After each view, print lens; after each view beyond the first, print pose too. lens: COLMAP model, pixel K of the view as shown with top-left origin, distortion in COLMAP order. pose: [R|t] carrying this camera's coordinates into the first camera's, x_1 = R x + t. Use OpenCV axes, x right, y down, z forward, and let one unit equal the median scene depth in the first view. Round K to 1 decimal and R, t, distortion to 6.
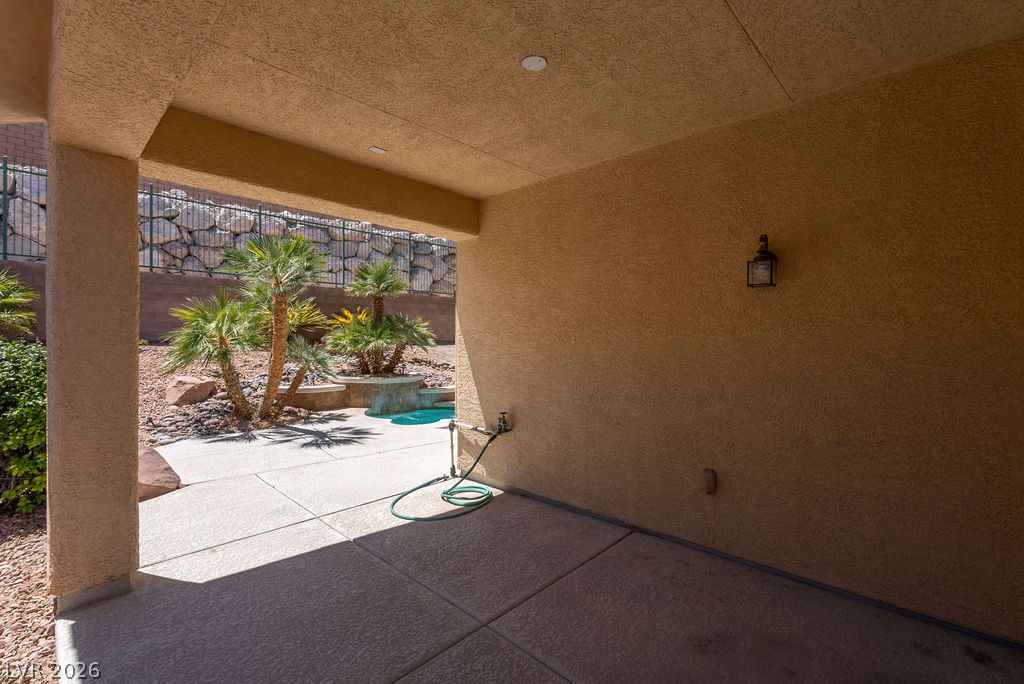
lens RADIAL K [[457.3, 0, 510.2], [0, 457.3, 342.4], [0, 0, 1]] dist [-0.001727, -0.000123]
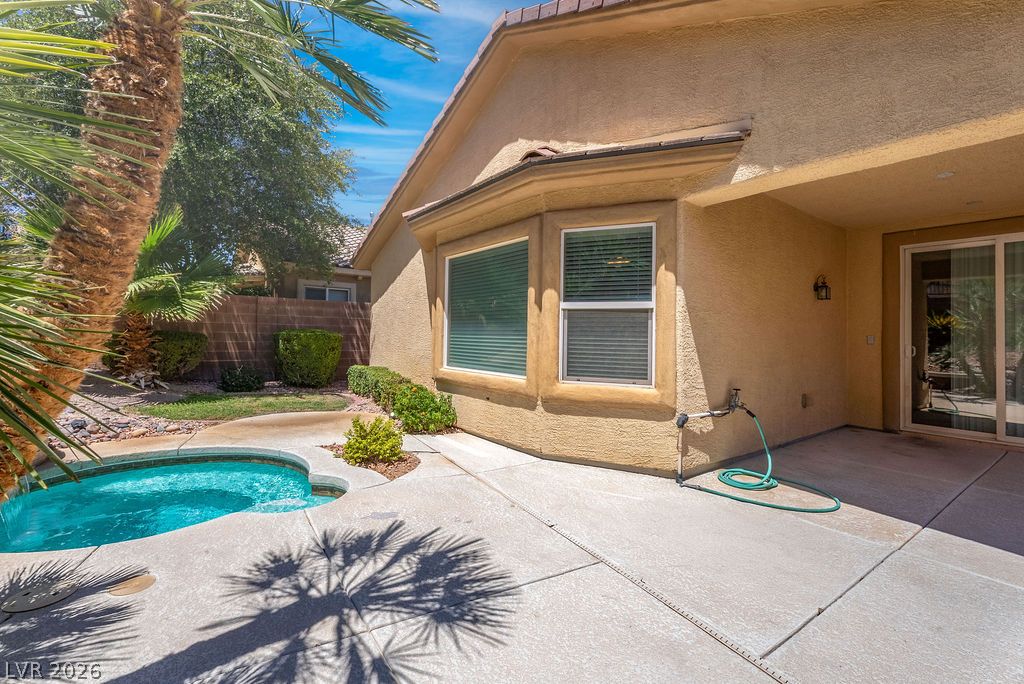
lens RADIAL K [[457.3, 0, 514.6], [0, 457.3, 326.9], [0, 0, 1]] dist [-0.001727, -0.000123]
pose [[0.154458, 0.014819, 0.987888, -1.328889], [-0.013333, 0.999828, -0.012914, 0.036802], [-0.987909, -0.011177, 0.154629, 1.584978]]
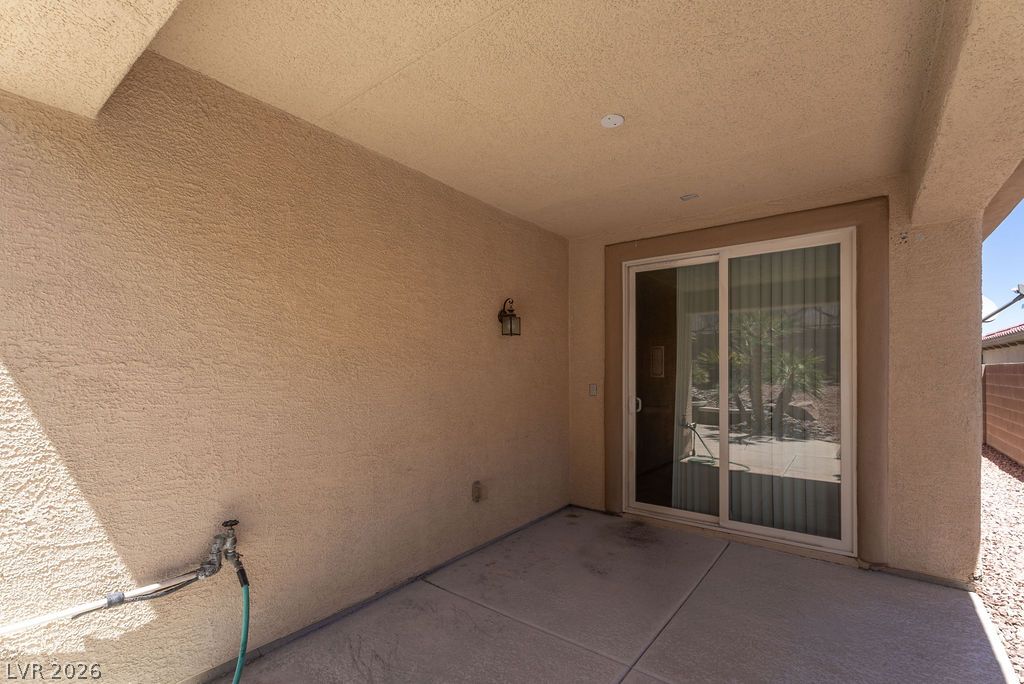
lens RADIAL K [[457.3, 0, 513.2], [0, 457.3, 368.7], [0, 0, 1]] dist [-0.001727, -0.000123]
pose [[-0.117341, -0.003140, 0.993087, -0.649955], [0.004214, 0.999984, 0.003659, -0.018551], [-0.993083, 0.004615, -0.117326, 0.886343]]
